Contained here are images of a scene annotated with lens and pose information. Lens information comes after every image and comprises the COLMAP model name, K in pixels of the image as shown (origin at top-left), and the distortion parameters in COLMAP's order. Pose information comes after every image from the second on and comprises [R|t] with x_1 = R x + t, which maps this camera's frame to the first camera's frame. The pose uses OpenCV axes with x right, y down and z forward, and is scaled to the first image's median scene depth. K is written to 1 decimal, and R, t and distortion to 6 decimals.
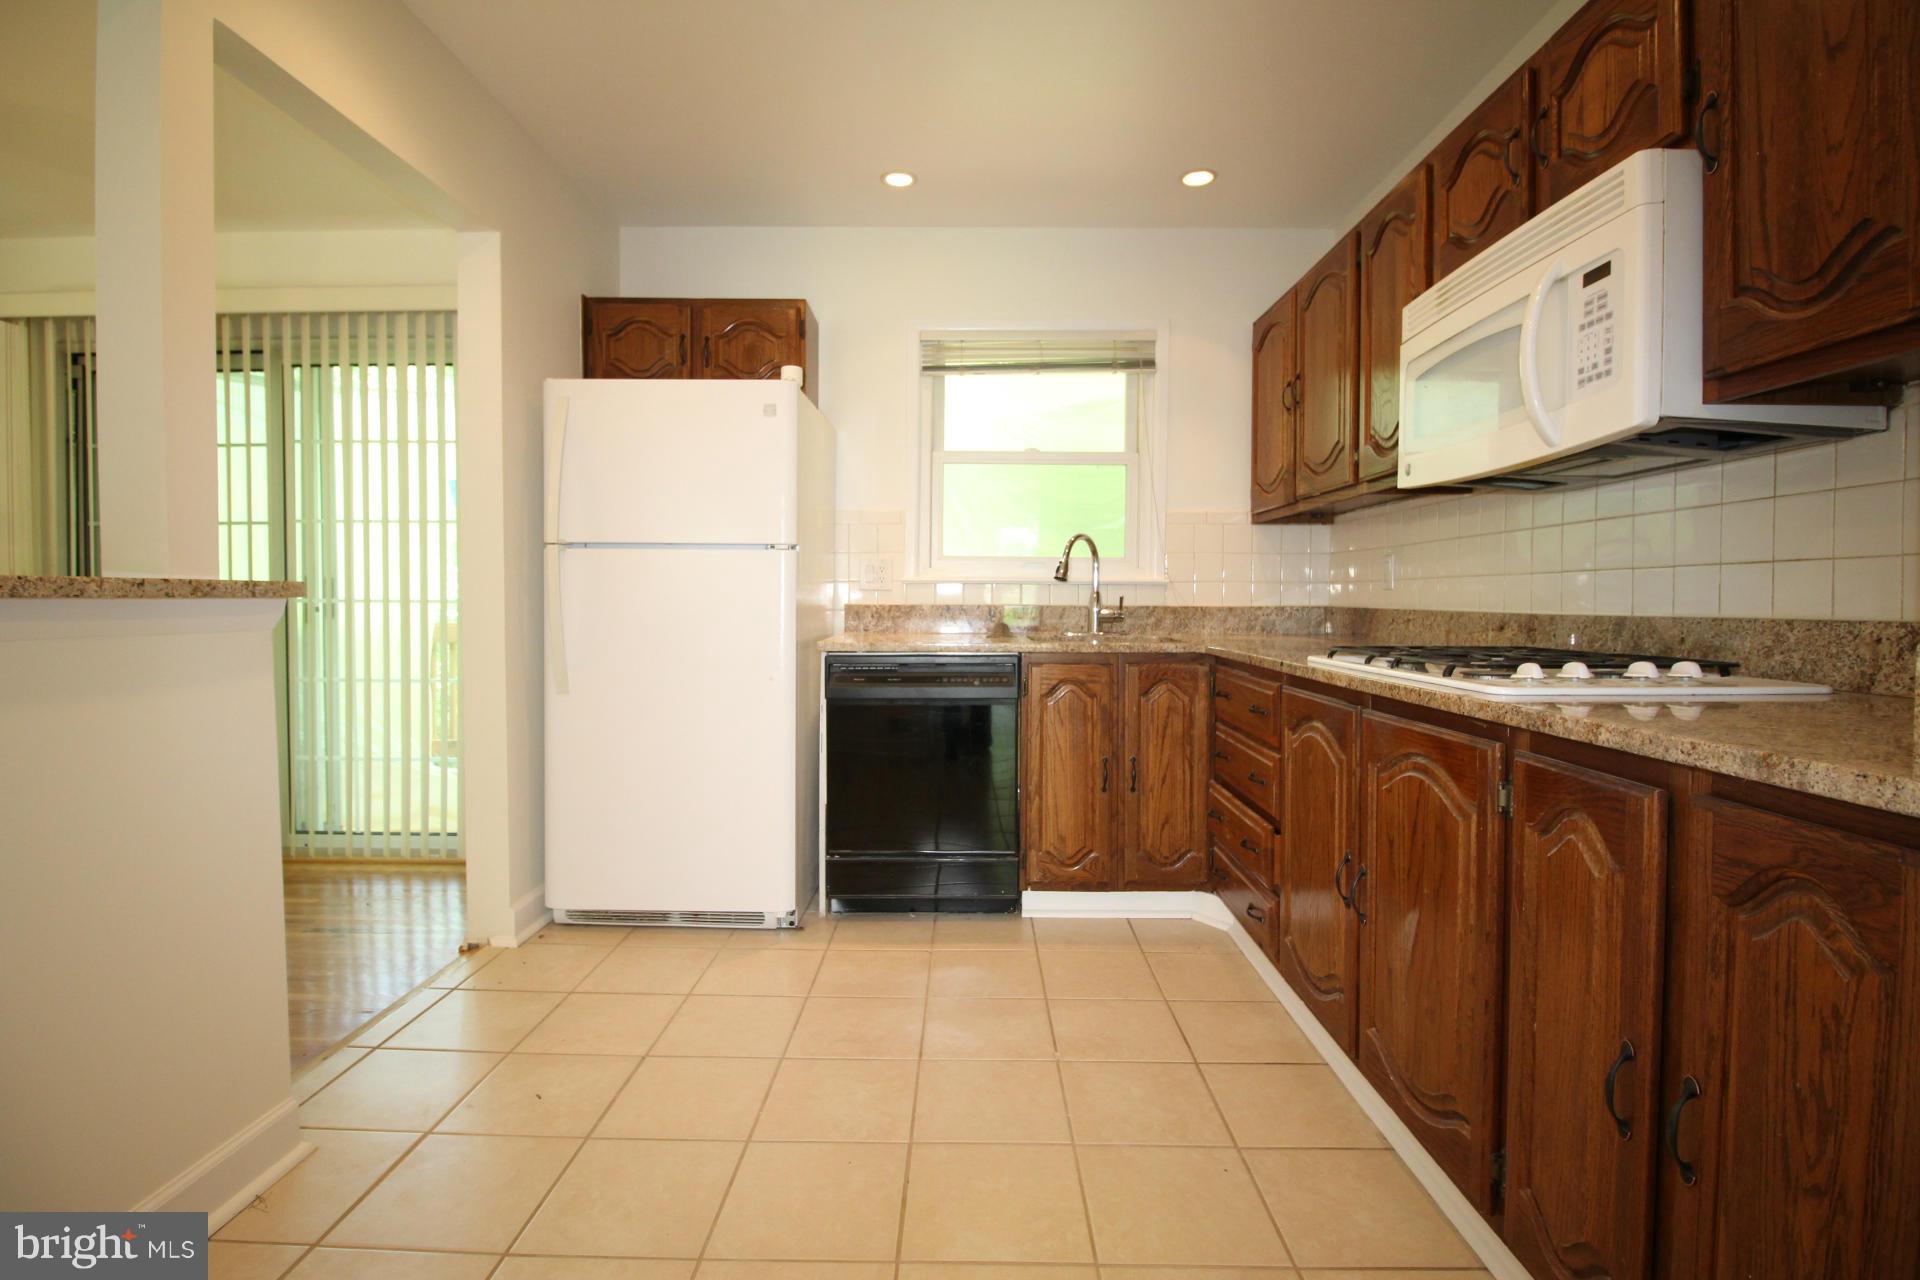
lens RADIAL K [[889.5, 0, 955.8], [0, 889.5, 626.3], [0, 0, 1]] dist [-0.001084, -0.012475]
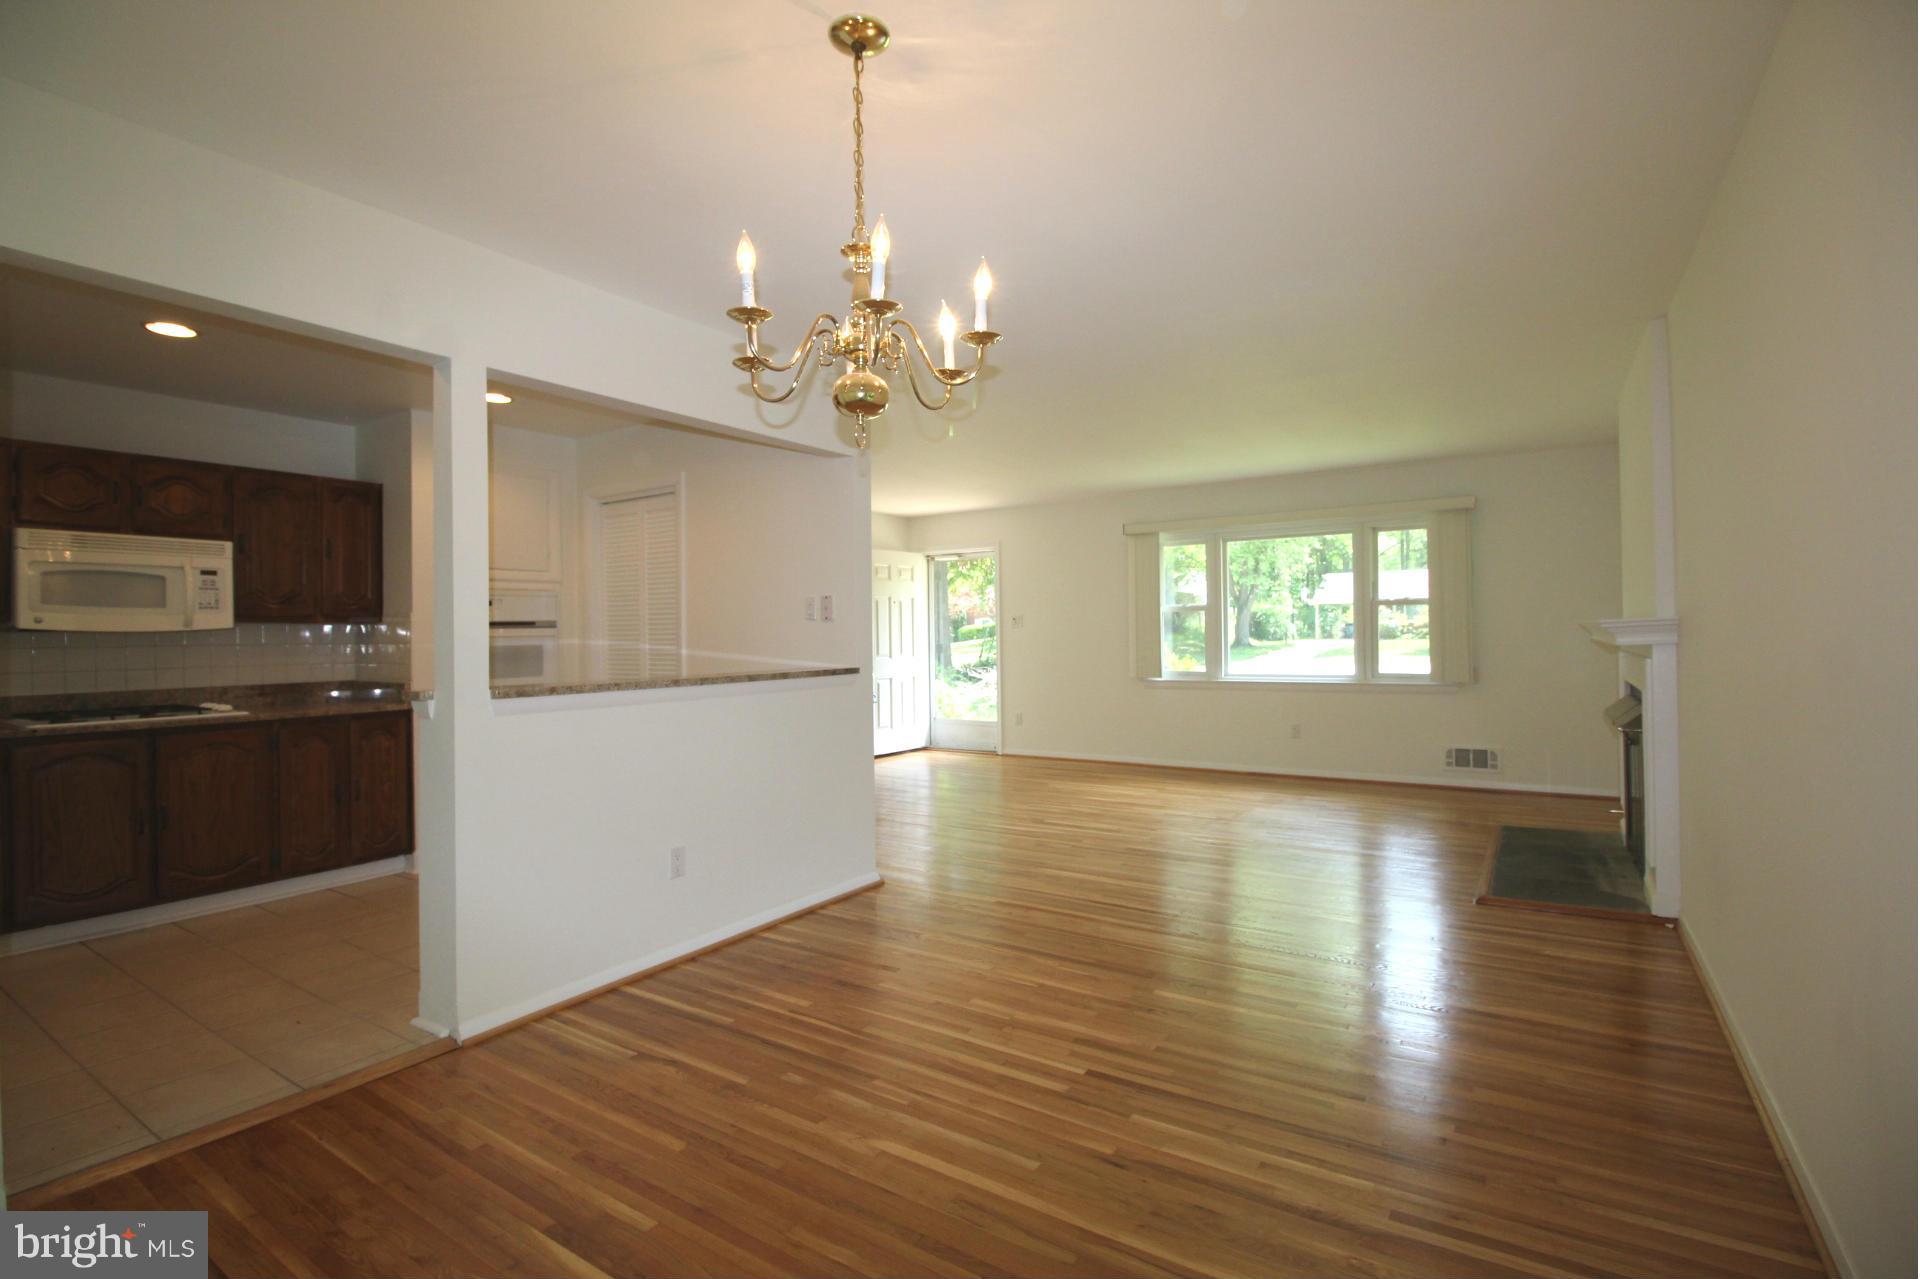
lens RADIAL K [[889.5, 0, 955.8], [0, 889.5, 625.8], [0, 0, 1]] dist [-0.001084, -0.012475]
pose [[-0.842861, 0.015717, 0.537901, -1.522288], [0.029336, 0.999429, 0.016765, -0.101486], [-0.537331, 0.029911, -0.842841, 1.105414]]
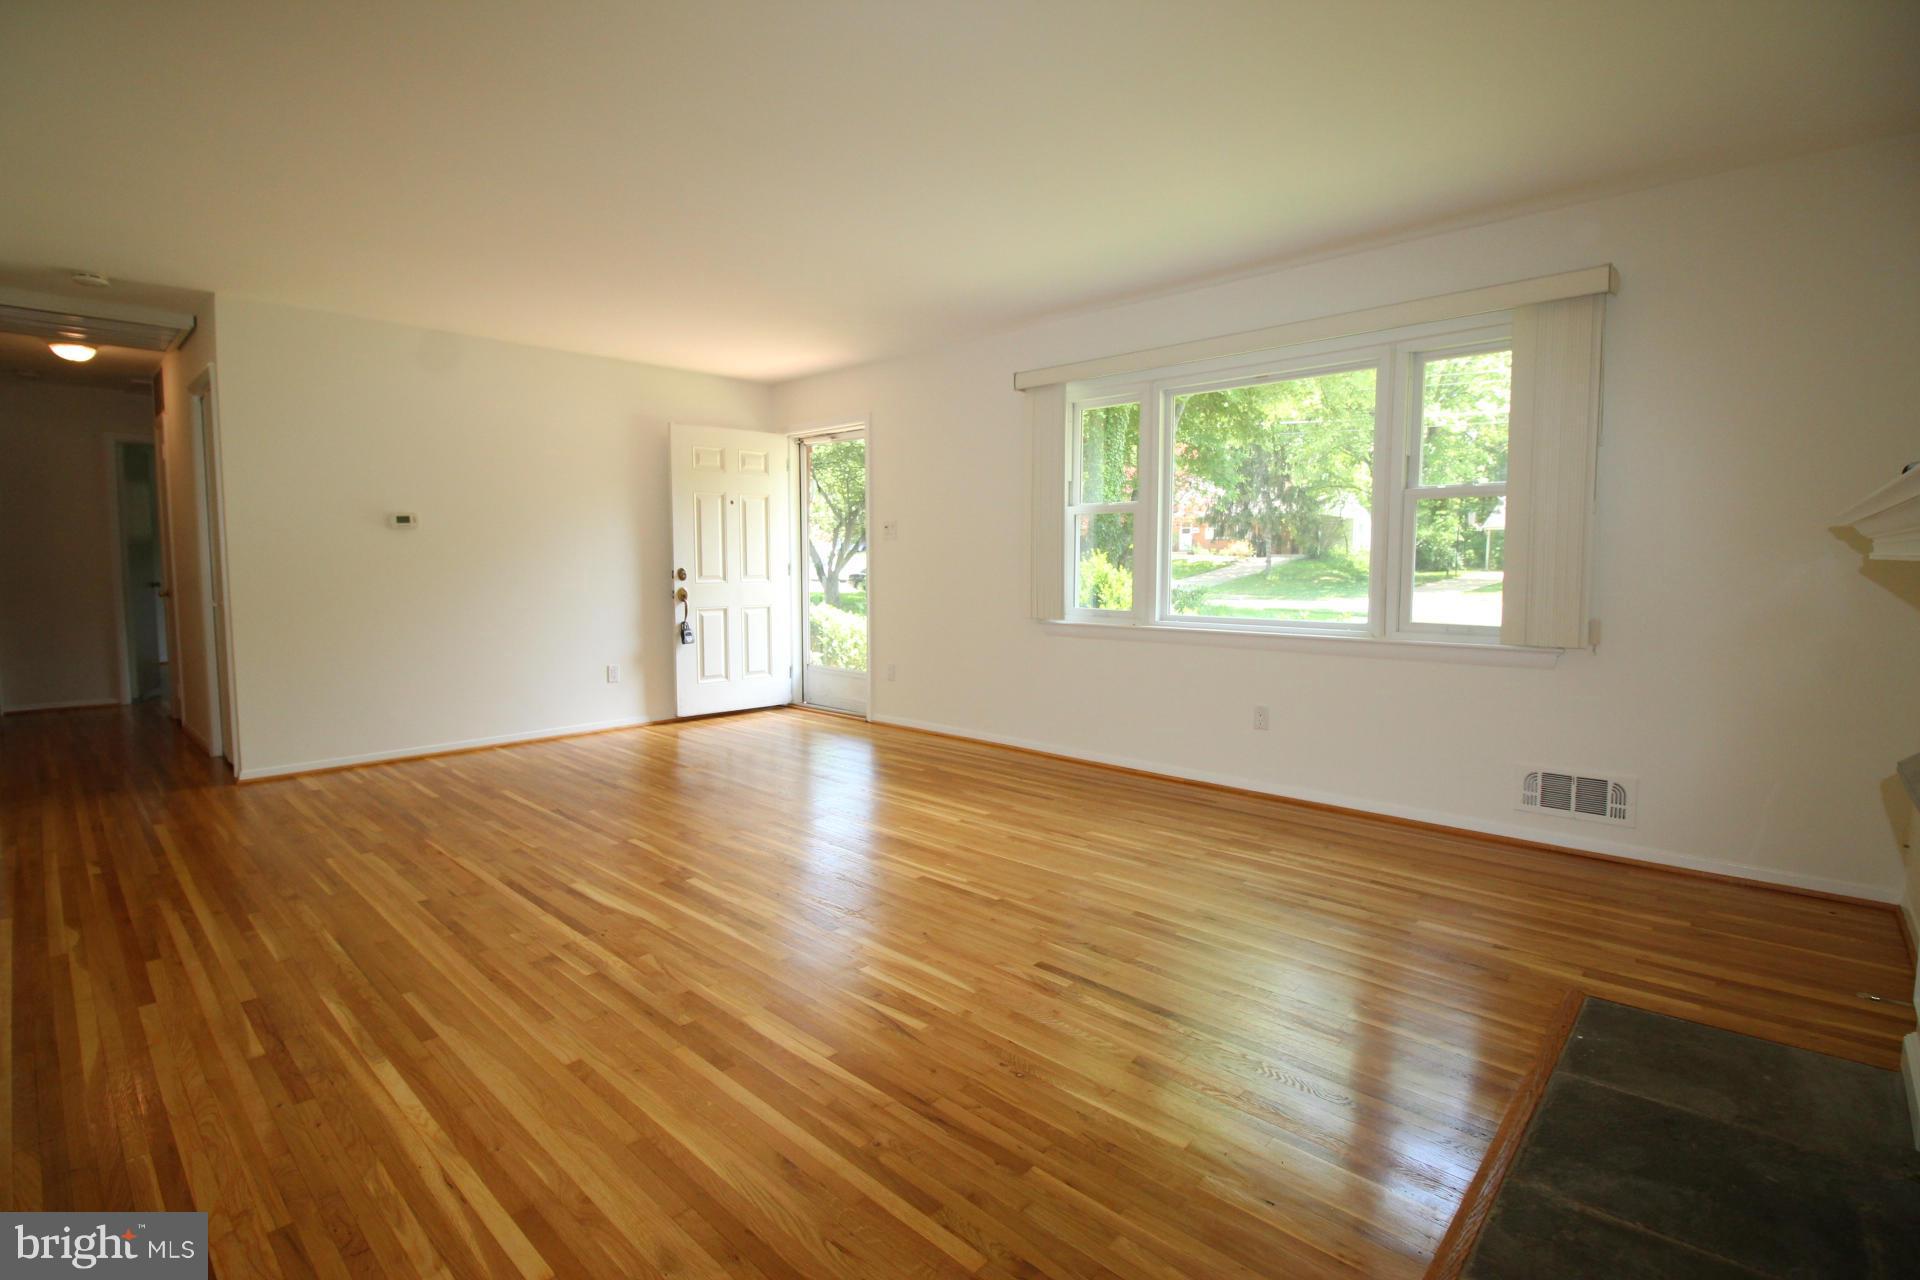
lens RADIAL K [[884.5, 0, 955.5], [0, 884.5, 620.9], [0, 0, 1]] dist [-0.001270, -0.014126]
pose [[-0.742186, -0.047907, 0.668479, -1.571343], [0.018903, 0.995549, 0.092335, -0.032443], [-0.669927, 0.081166, -0.737977, -0.198612]]
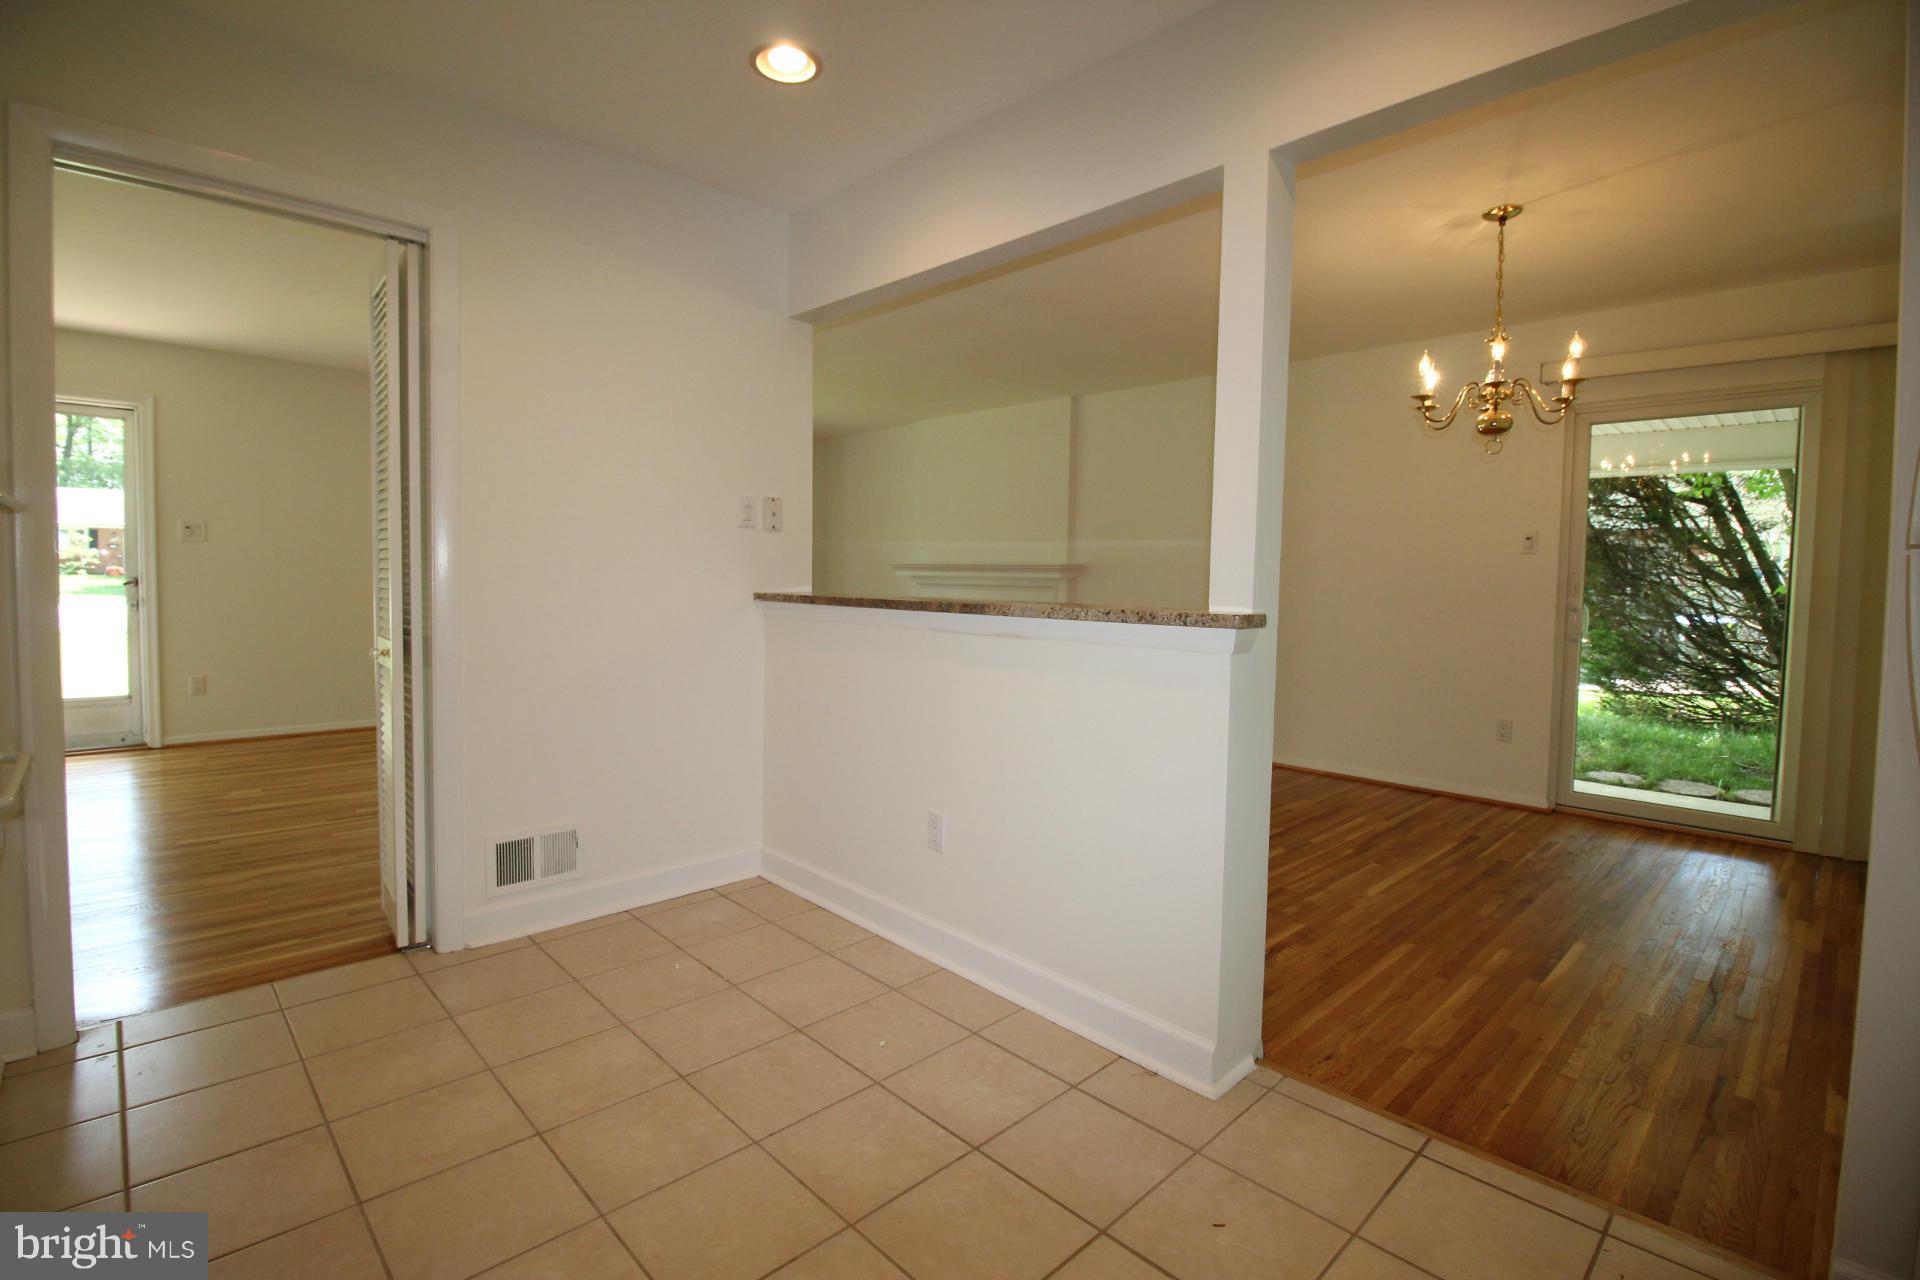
lens RADIAL K [[884.5, 0, 955.5], [0, 884.5, 620.9], [0, 0, 1]] dist [-0.001270, -0.014126]
pose [[-0.708047, 0.021539, -0.705836, 0.202385], [-0.039892, 0.996719, 0.070432, -0.062853], [0.705037, 0.078027, -0.704865, 0.911821]]
